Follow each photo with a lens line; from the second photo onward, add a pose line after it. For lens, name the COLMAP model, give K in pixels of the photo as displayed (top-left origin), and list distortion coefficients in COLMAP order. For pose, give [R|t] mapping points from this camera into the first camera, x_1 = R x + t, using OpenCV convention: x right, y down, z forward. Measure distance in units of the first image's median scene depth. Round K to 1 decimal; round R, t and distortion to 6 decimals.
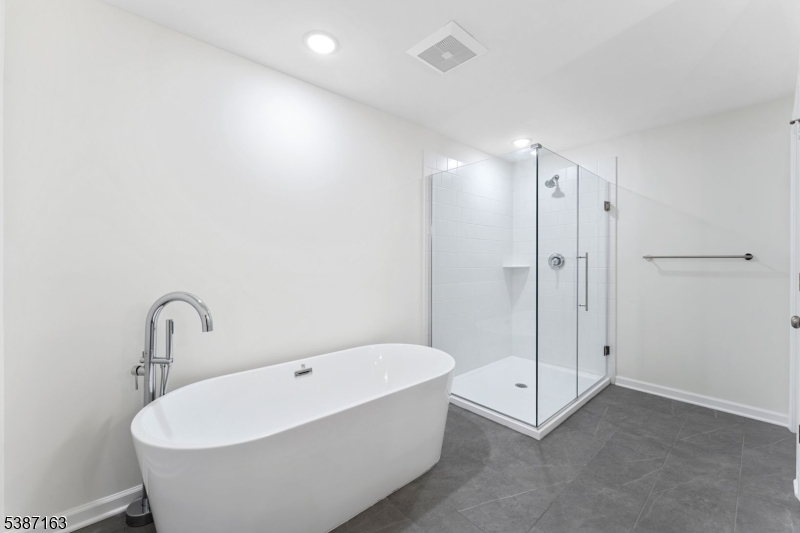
lens RADIAL K [[320.7, 0, 400.9], [0, 320.7, 263.6], [0, 0, 1]] dist [-0.001505, 0.000131]
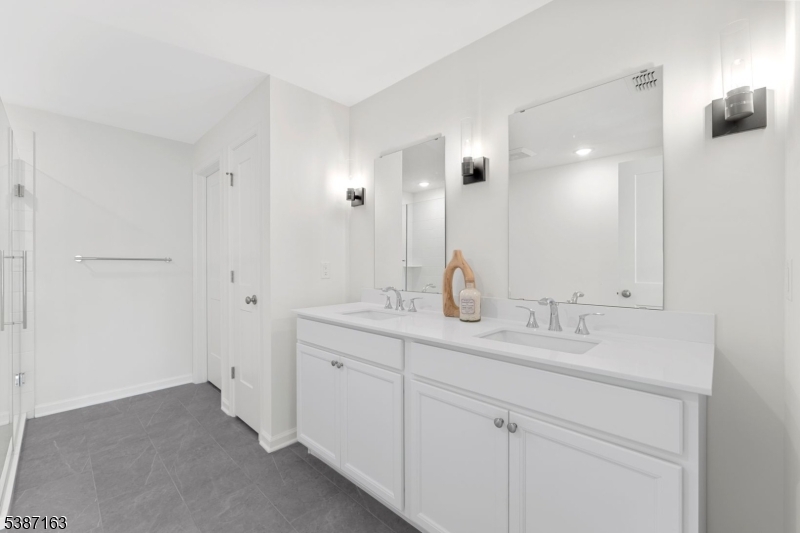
lens RADIAL K [[341.8, 0, 400.0], [0, 341.8, 264.9], [0, 0, 1]] dist [0.003989, -0.000598]
pose [[-0.090846, -0.002744, 0.995861, -0.359306], [0.006547, 0.999973, 0.003352, 0.001752], [-0.995843, 0.006824, -0.090826, 0.235042]]
